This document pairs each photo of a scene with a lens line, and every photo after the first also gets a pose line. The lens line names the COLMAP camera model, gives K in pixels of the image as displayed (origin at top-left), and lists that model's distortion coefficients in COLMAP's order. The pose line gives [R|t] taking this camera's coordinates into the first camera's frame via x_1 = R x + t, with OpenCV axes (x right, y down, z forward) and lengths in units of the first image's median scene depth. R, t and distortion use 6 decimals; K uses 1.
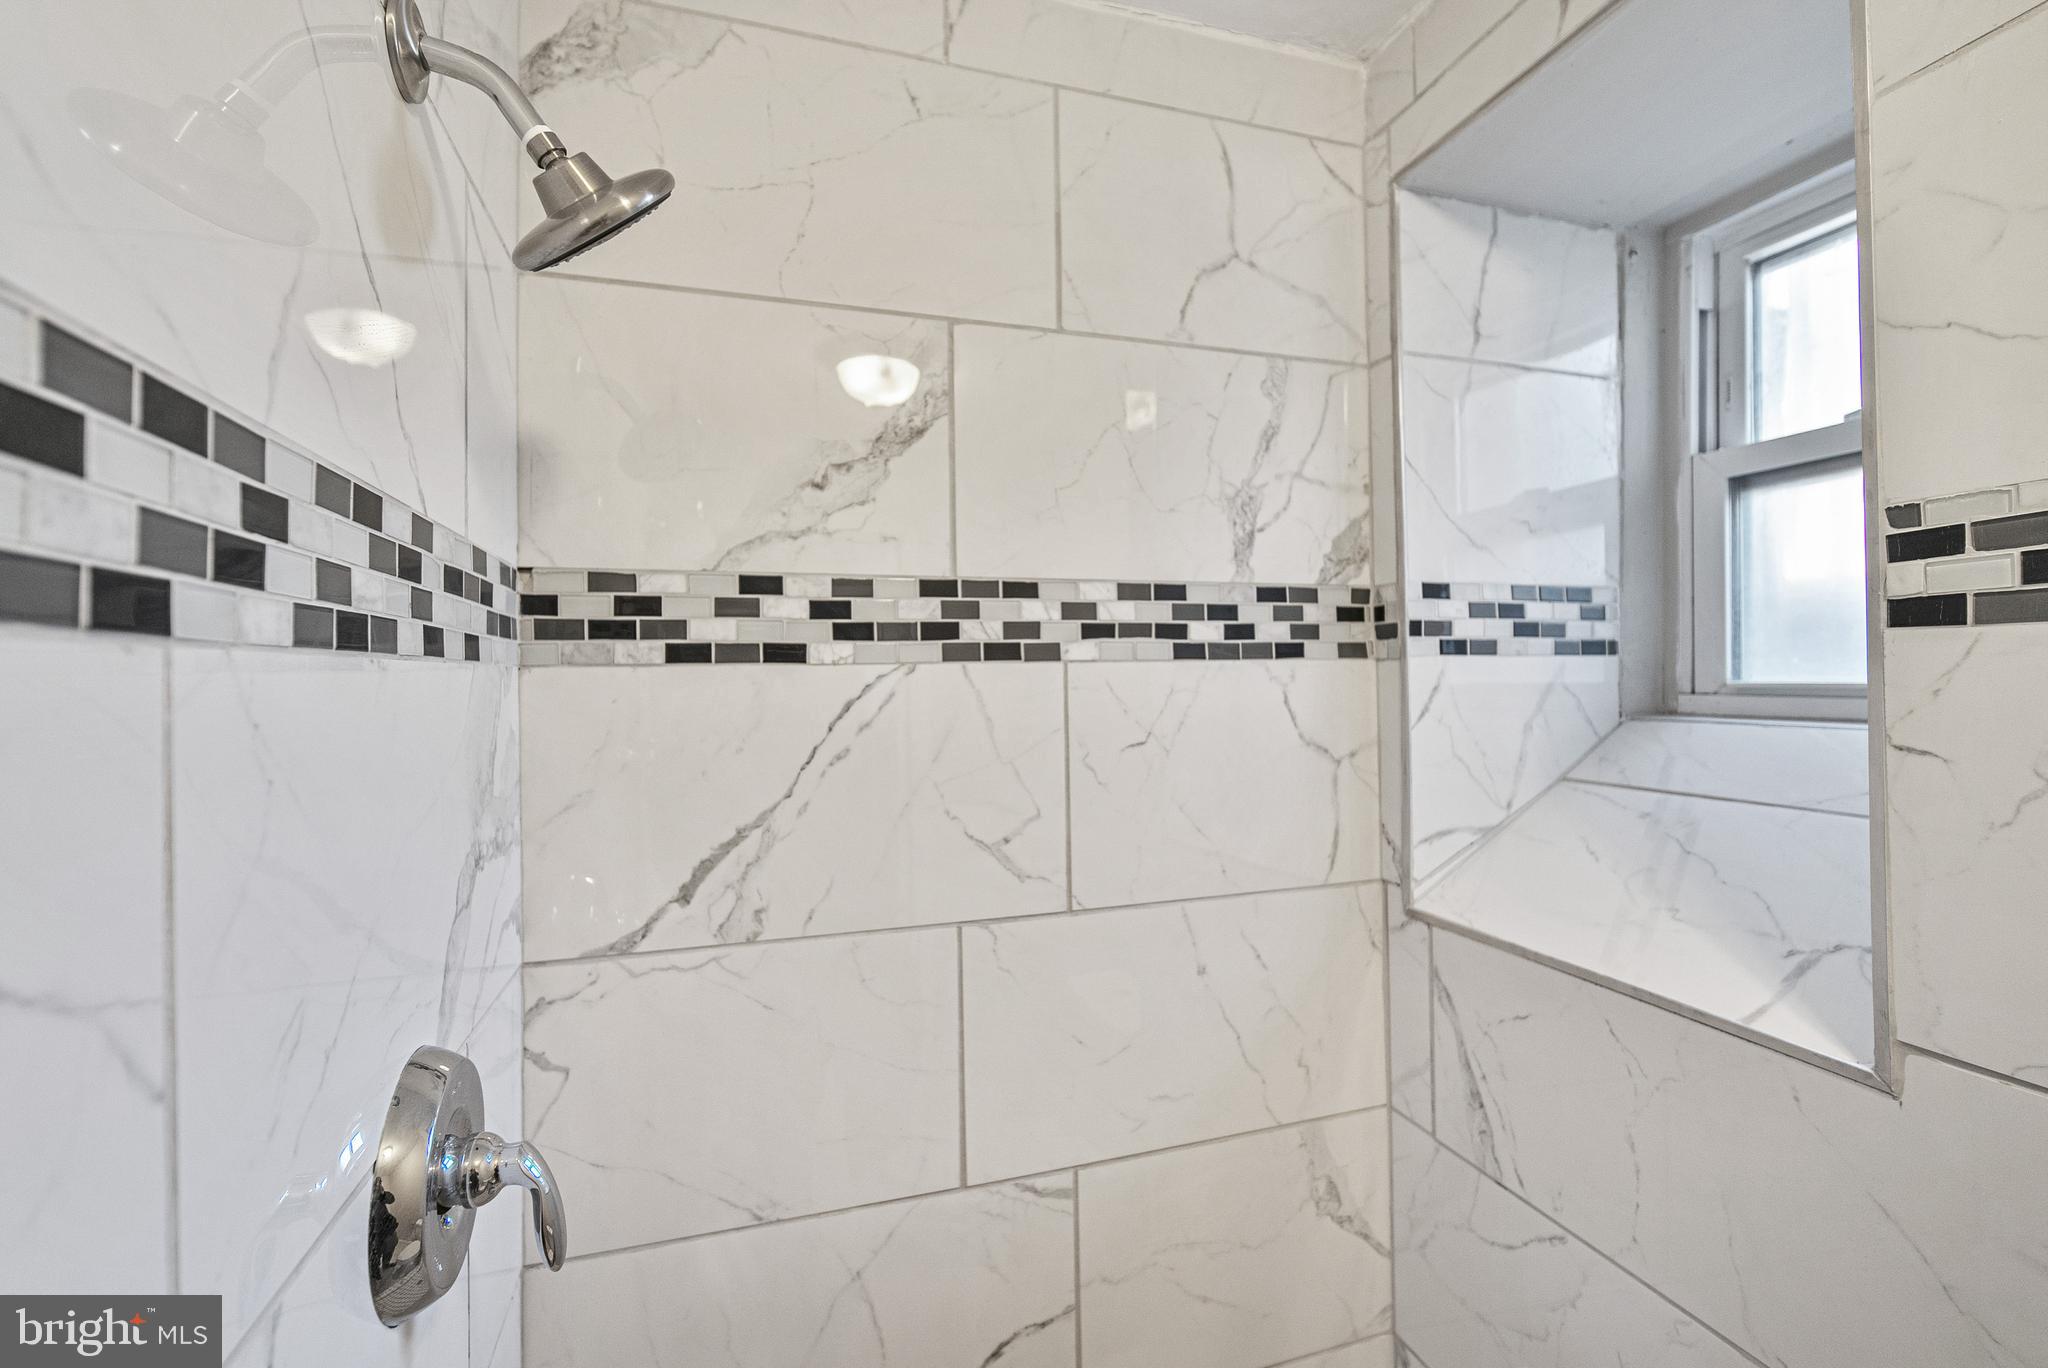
lens RADIAL K [[911.1, 0, 1029.5], [0, 911.1, 667.7], [0, 0, 1]] dist [-0.013184, 0.004031]
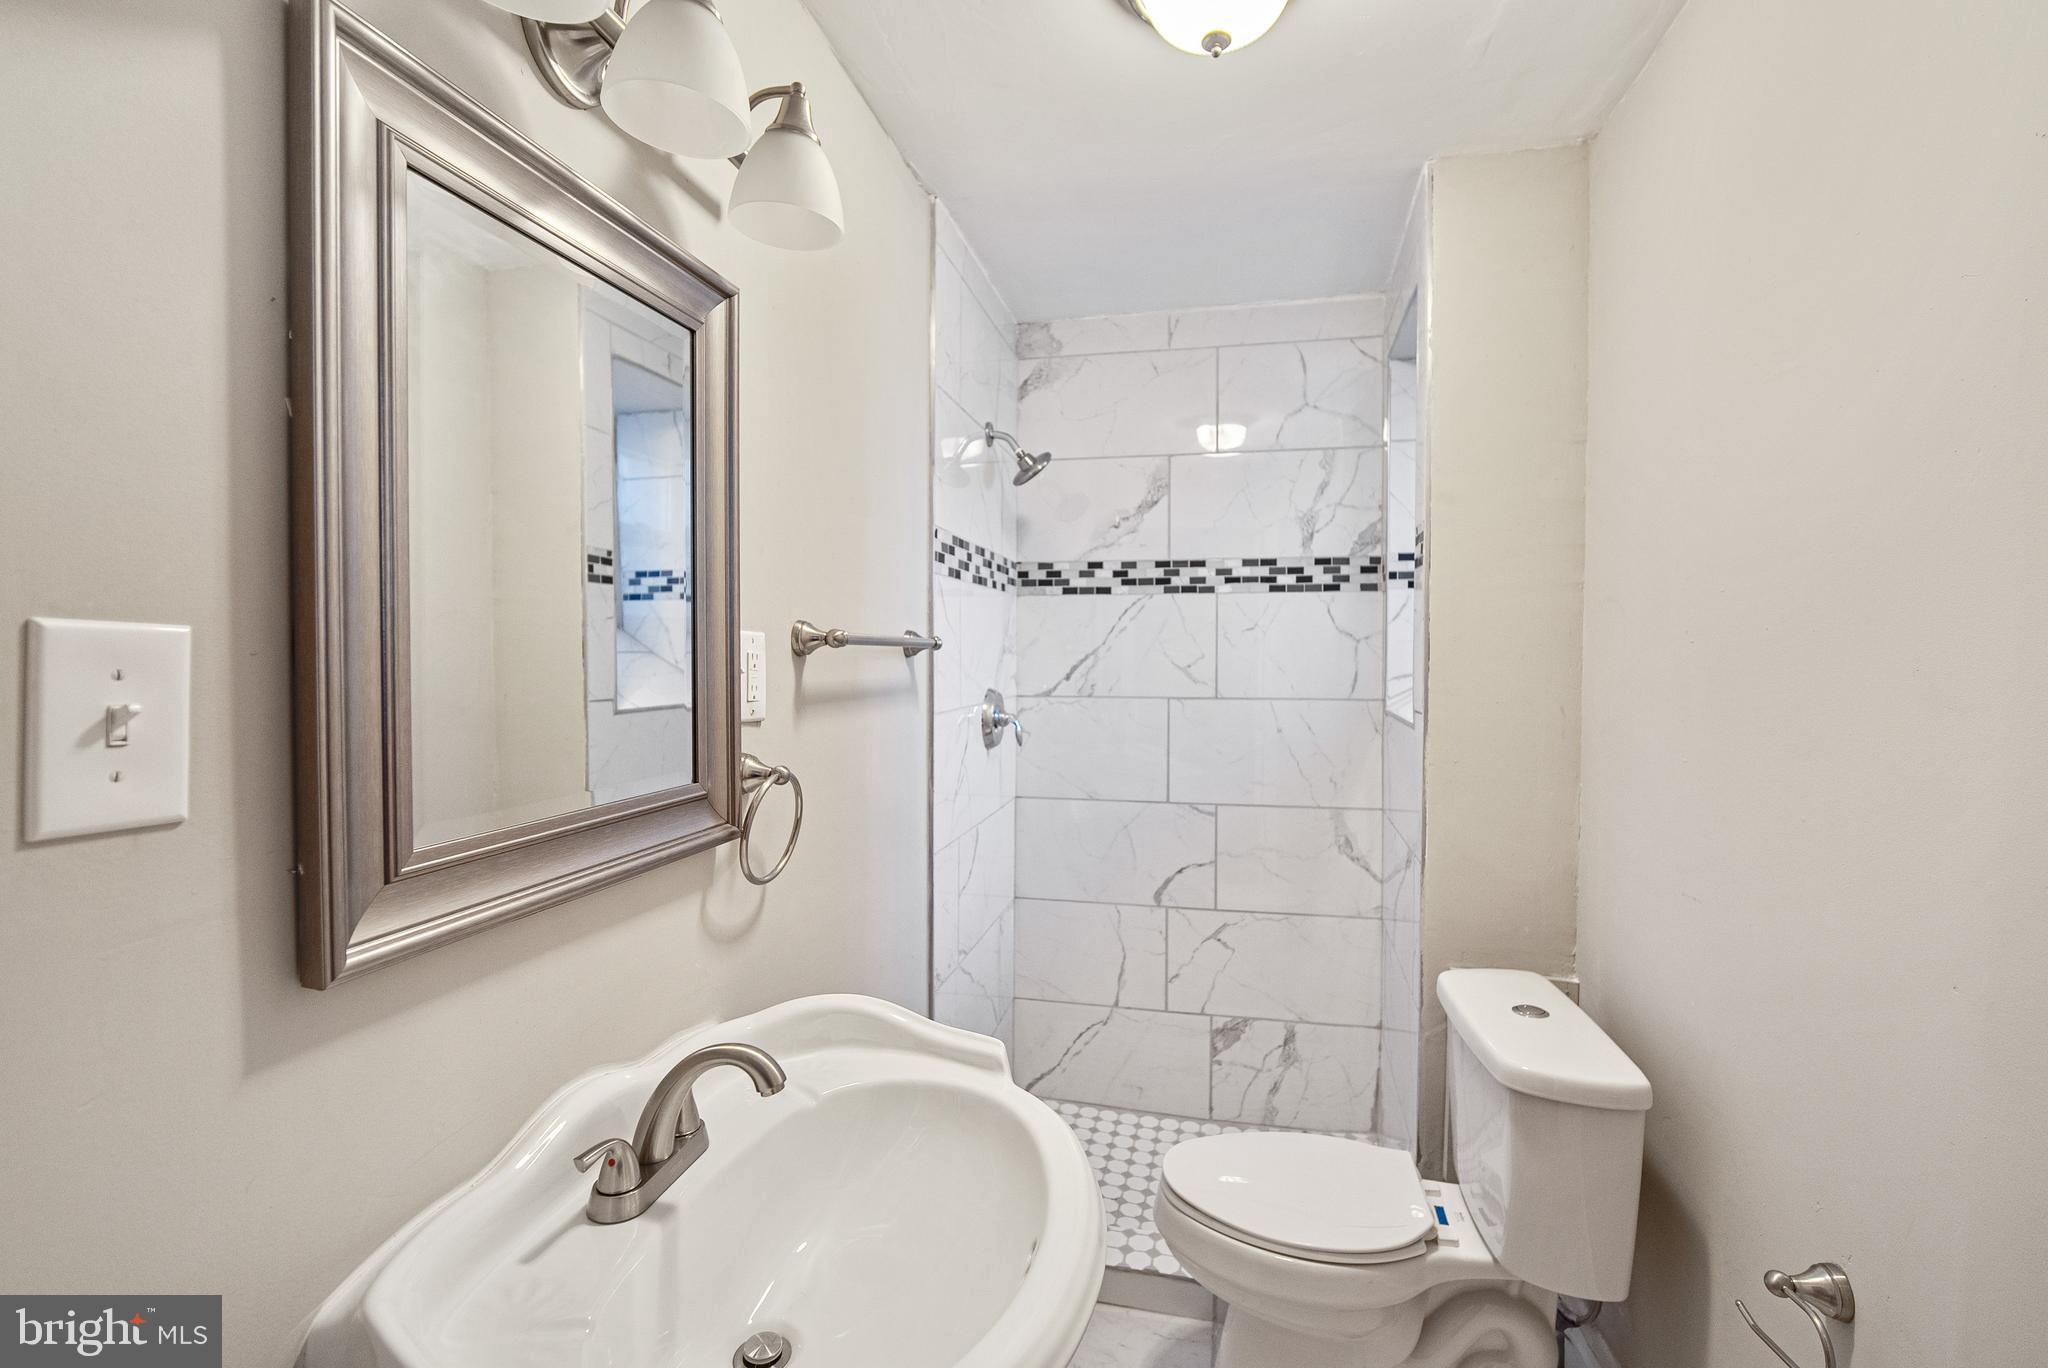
lens RADIAL K [[911.1, 0, 1029.3], [0, 911.1, 671.9], [0, 0, 1]] dist [-0.013184, 0.004031]
pose [[0.865651, 0.026206, -0.499962, 0.830574], [-0.007747, 0.999211, 0.038961, 0.112585], [0.500588, -0.029853, 0.865171, -1.342471]]
